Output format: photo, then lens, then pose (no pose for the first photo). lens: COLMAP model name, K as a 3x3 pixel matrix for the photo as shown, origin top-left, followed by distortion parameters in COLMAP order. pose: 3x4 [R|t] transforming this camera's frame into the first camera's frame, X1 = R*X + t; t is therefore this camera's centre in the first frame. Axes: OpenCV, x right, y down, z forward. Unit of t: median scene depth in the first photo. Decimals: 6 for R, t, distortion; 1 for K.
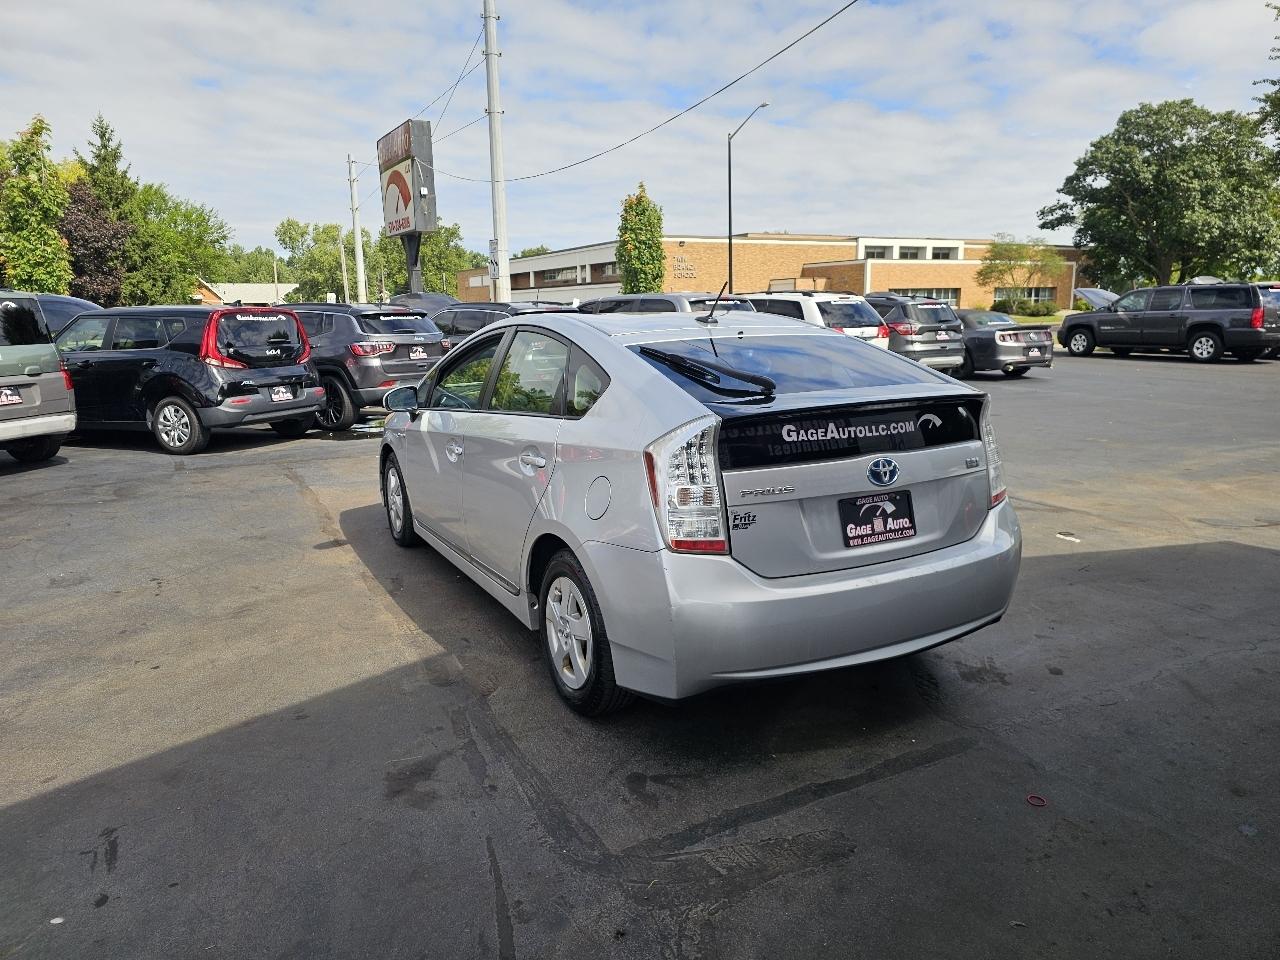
lens RADIAL K [[848.6, 0, 638.1], [0, 848.6, 474.3], [0, 0, 1]] dist [0.060810, -0.051550]
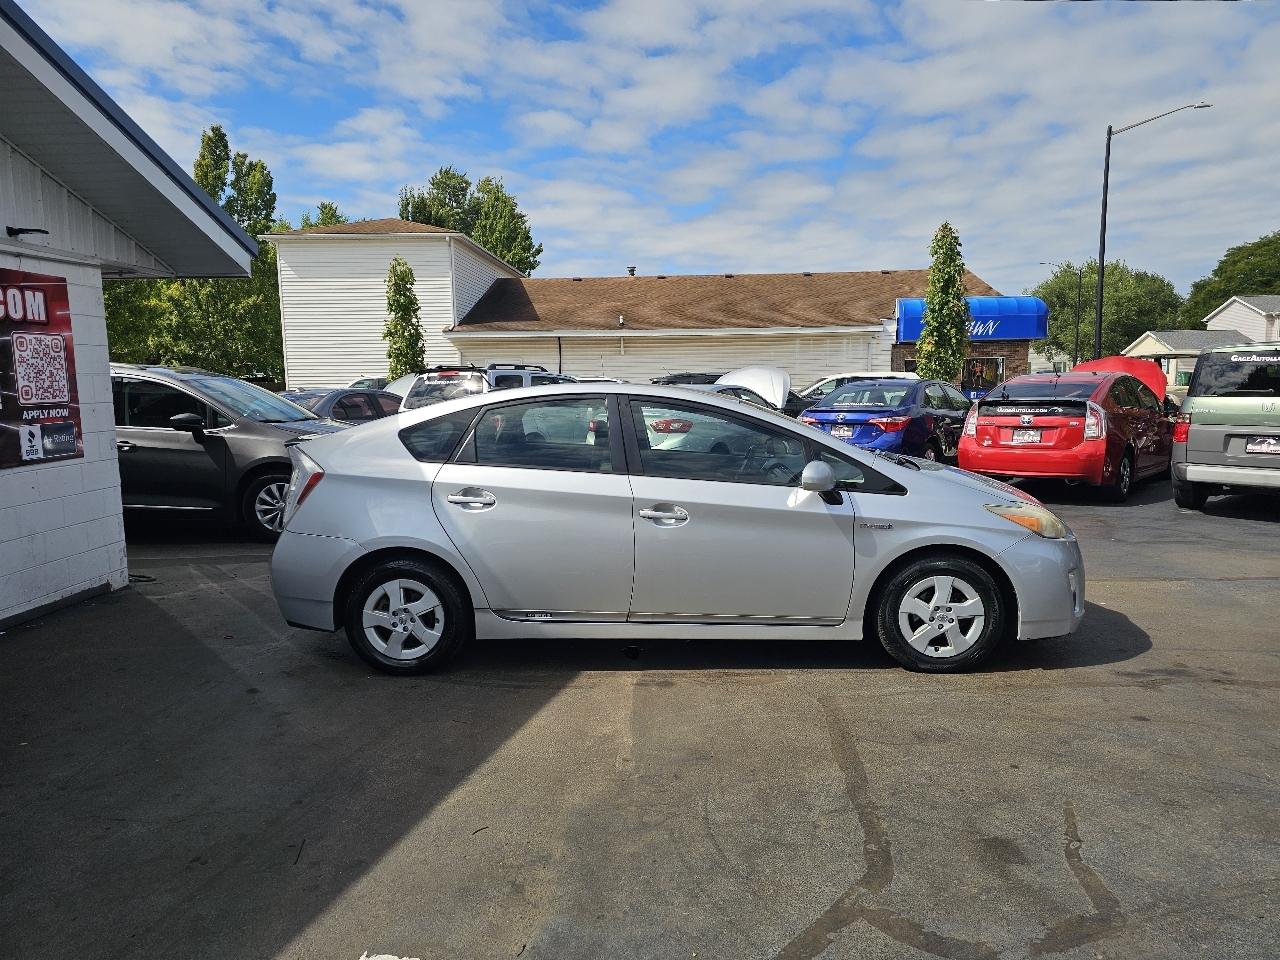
lens RADIAL K [[848.6, 0, 650.9], [0, 848.6, 481.1], [0, 0, 1]] dist [0.060810, -0.051550]
pose [[-0.498932, 0.125562, -0.857497, 0.341487], [-0.143666, 0.963775, 0.224716, -0.113941], [0.854650, 0.235311, -0.462819, 0.558728]]
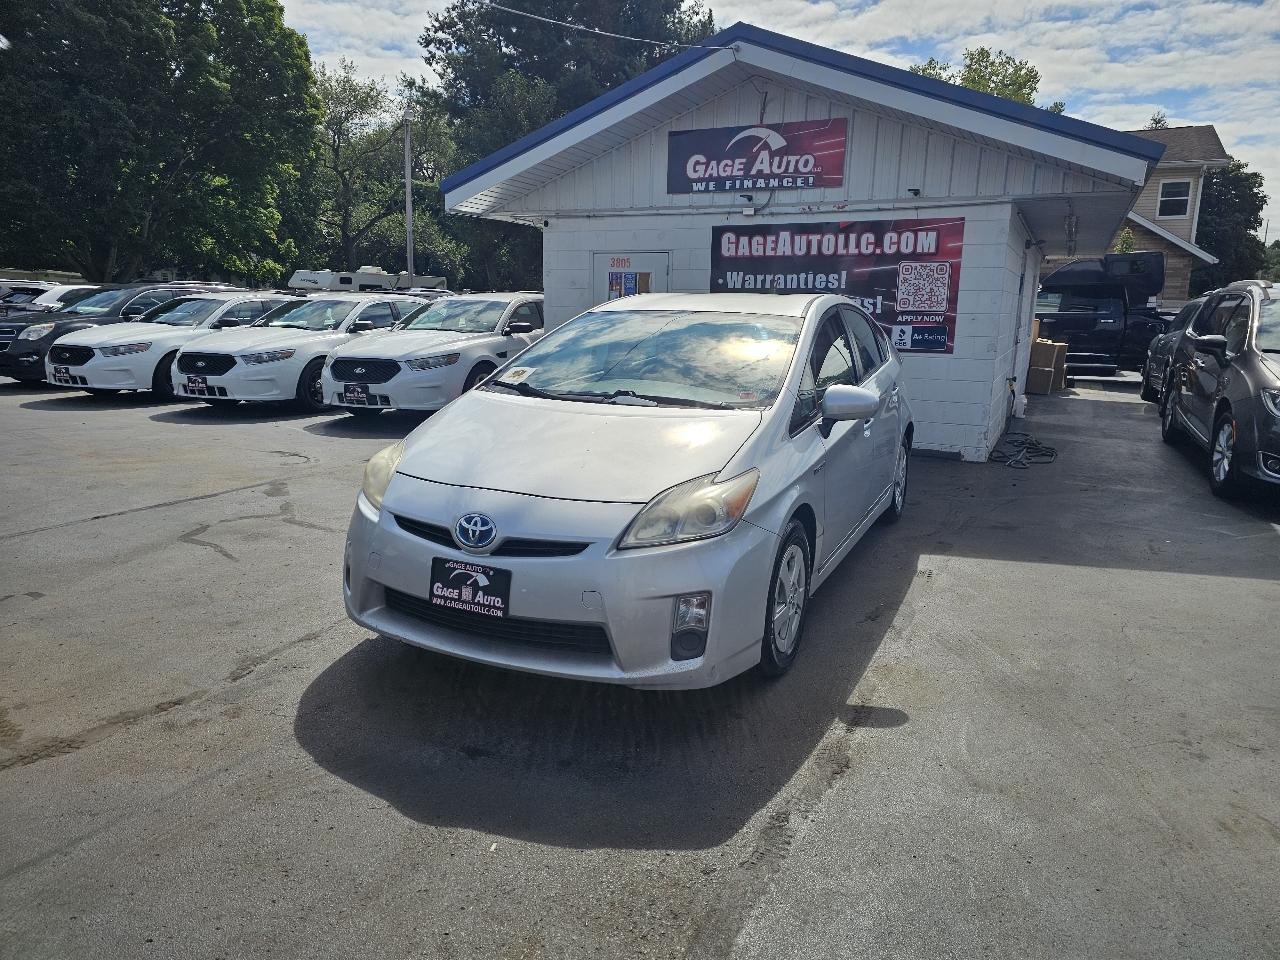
lens RADIAL K [[848.6, 0, 638.5], [0, 848.6, 471.7], [0, 0, 1]] dist [0.060810, -0.051550]
pose [[-0.581682, -0.157004, 0.798120, -0.307504], [0.141714, 0.946629, 0.289501, -0.108530], [-0.800976, 0.281503, -0.528387, 0.615771]]
